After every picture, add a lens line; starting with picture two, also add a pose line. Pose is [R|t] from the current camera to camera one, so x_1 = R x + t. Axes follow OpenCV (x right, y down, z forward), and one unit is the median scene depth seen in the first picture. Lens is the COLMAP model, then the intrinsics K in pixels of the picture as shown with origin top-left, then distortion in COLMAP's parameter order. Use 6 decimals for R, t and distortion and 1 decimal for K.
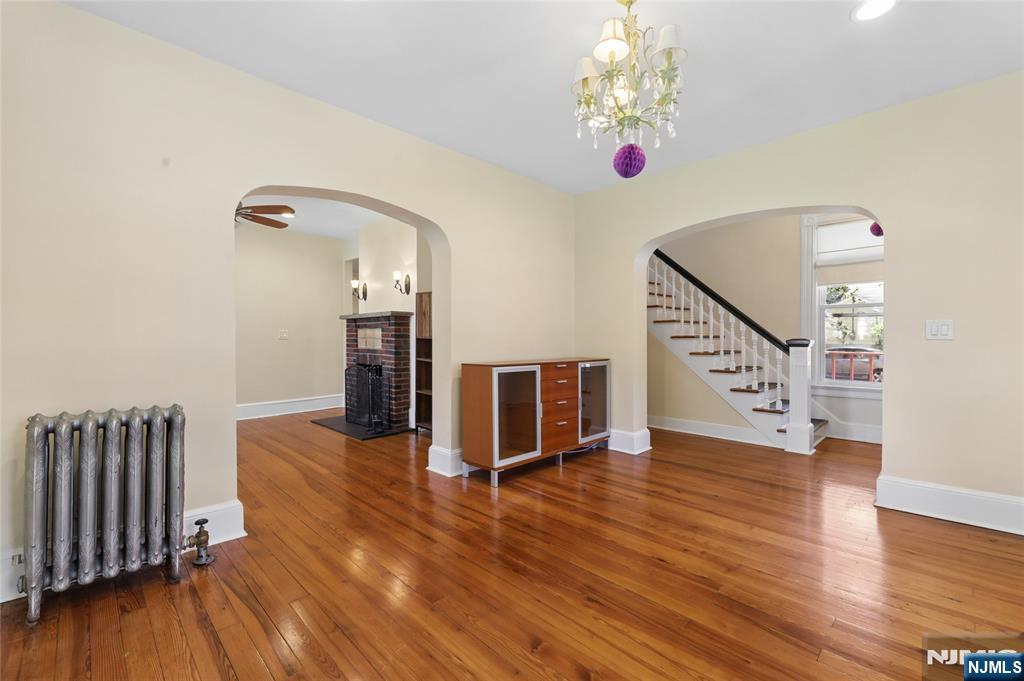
lens RADIAL K [[424.2, 0, 506.7], [0, 424.2, 331.2], [0, 0, 1]] dist [-0.001111, -0.000208]
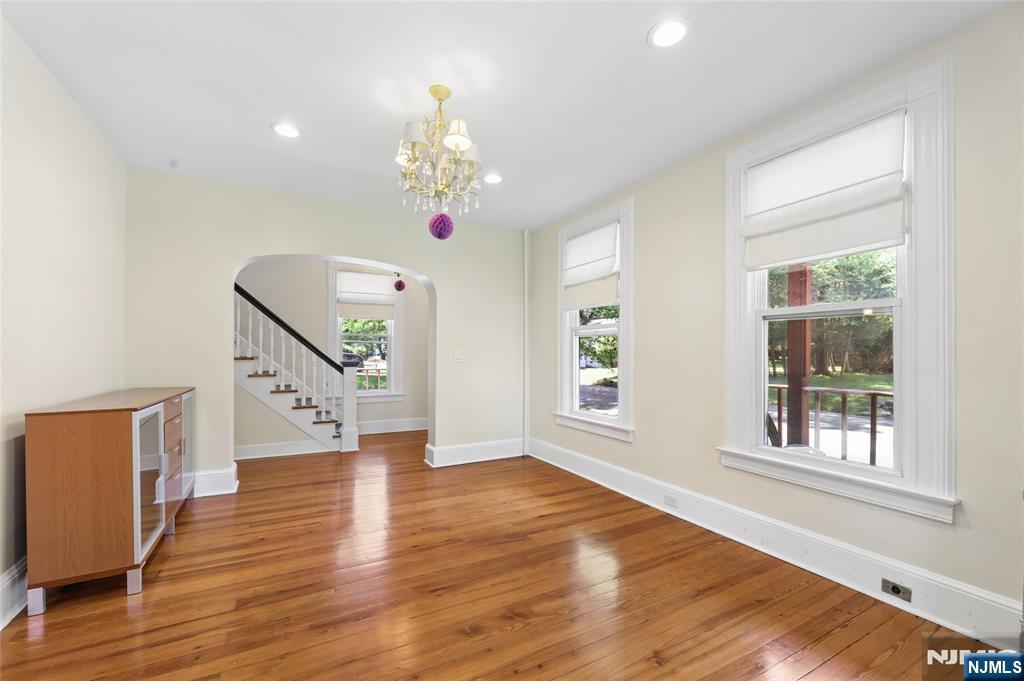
lens RADIAL K [[412.4, 0, 504.6], [0, 412.4, 352.7], [0, 0, 1]] dist [-0.000984, -0.000537]
pose [[0.292299, 0.011410, 0.956259, -0.476403], [-0.025429, 0.999668, -0.004155, -0.017729], [-0.955989, -0.023103, 0.292492, 0.274817]]
